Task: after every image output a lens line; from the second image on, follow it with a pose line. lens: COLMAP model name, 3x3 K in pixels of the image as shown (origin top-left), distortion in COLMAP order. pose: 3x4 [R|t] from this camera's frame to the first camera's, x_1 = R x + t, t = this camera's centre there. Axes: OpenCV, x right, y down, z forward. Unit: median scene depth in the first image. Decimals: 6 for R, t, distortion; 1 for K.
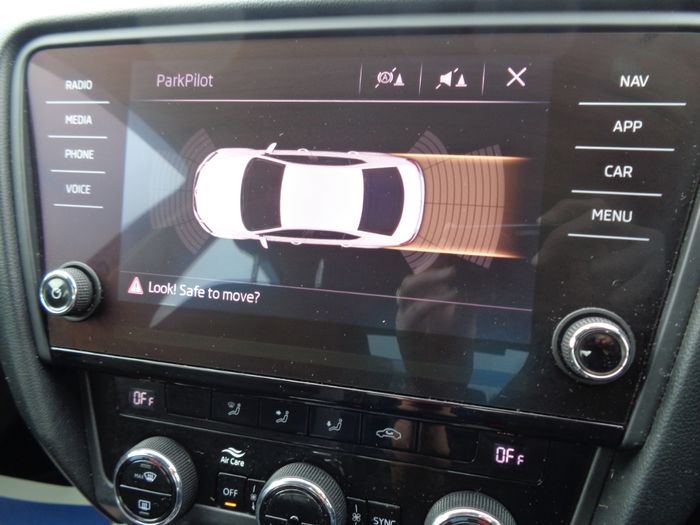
lens RADIAL K [[558.3, 0, 343.7], [0, 558.3, 267.2], [0, 0, 1]] dist [0.024460, 0.005031]
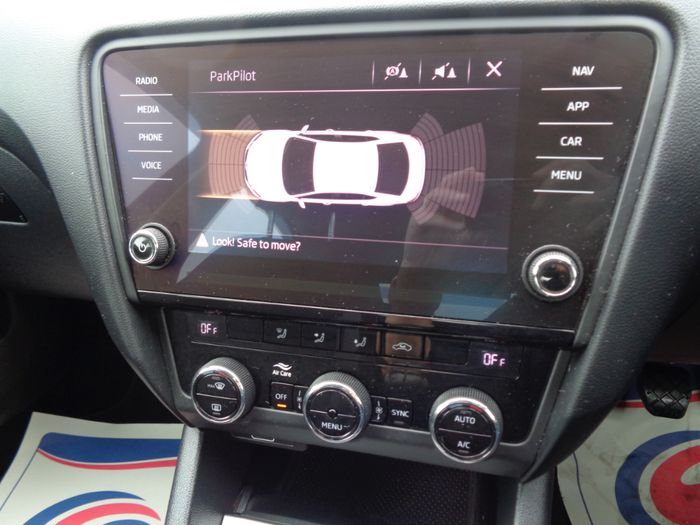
lens RADIAL K [[558.3, 0, 343.2], [0, 558.3, 264.4], [0, 0, 1]] dist [0.024460, 0.005031]
pose [[0.999323, -0.032884, -0.016523, -0.030243], [0.034175, 0.995783, 0.085139, -0.010682], [0.013653, -0.085646, 0.996232, -0.296857]]
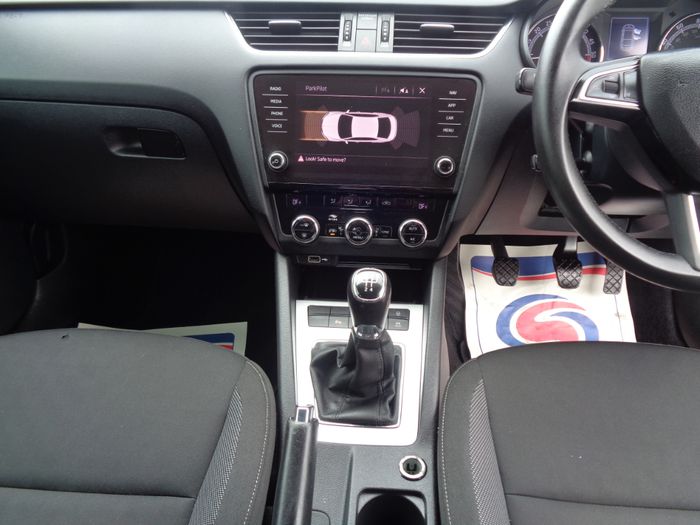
lens RADIAL K [[558.3, 0, 352.6], [0, 558.3, 260.1], [0, 0, 1]] dist [0.024460, 0.005031]
pose [[0.981802, -0.057669, 0.180942, -0.716308], [0.041893, 0.995076, 0.089829, 0.336488], [-0.185231, -0.080614, 0.979383, -2.141496]]
